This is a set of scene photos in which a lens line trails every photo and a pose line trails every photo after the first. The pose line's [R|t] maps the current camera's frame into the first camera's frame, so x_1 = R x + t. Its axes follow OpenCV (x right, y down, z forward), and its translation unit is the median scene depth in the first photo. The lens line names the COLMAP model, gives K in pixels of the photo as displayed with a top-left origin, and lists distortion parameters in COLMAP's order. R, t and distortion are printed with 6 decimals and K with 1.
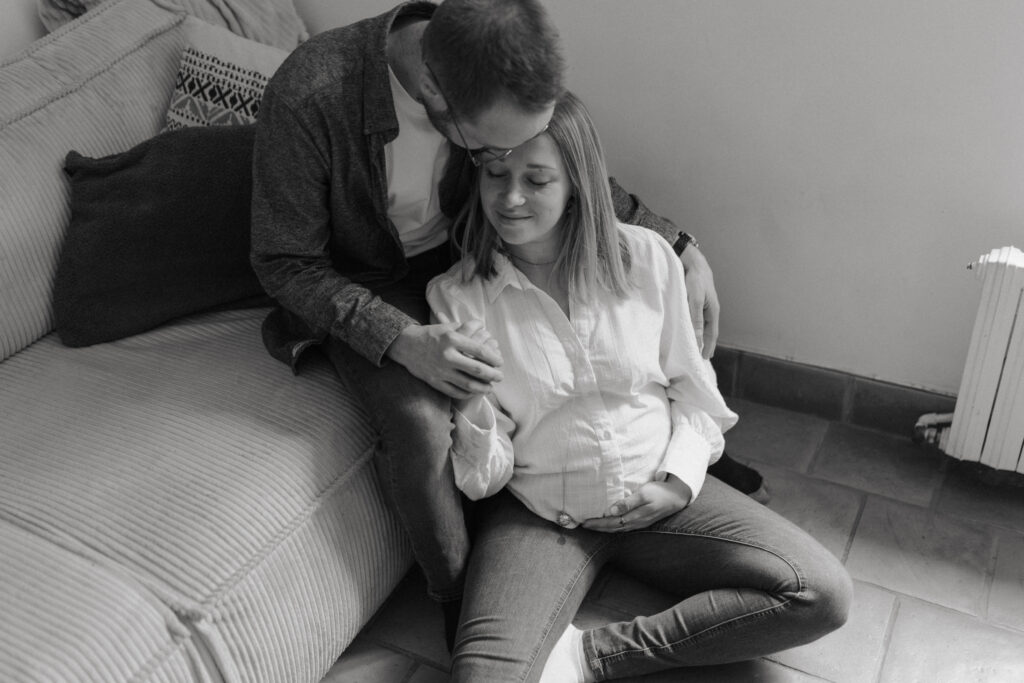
lens RADIAL K [[938.5, 0, 512.8], [0, 938.5, 285.3], [0, 0, 1]] dist [-0.014089, 0.003312]
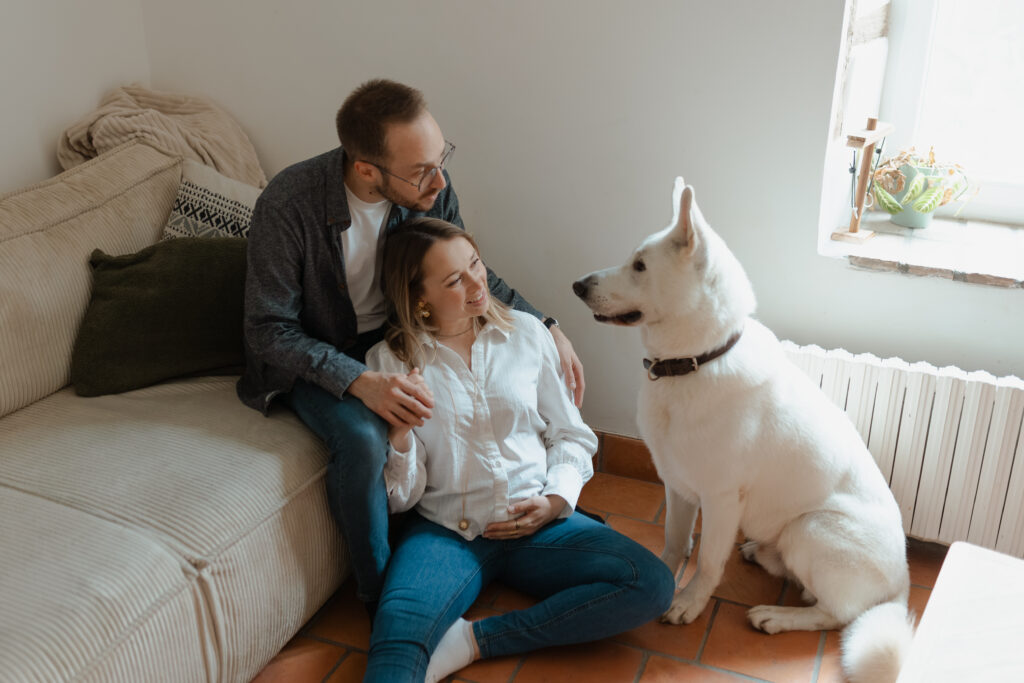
lens RADIAL K [[938.5, 0, 512.8], [0, 938.5, 285.3], [0, 0, 1]] dist [-0.014089, 0.003312]
pose [[0.990929, 0.031542, 0.130633, -0.061142], [-0.004327, 0.979050, -0.203575, 0.175088], [-0.134317, 0.201163, 0.970305, -0.354403]]
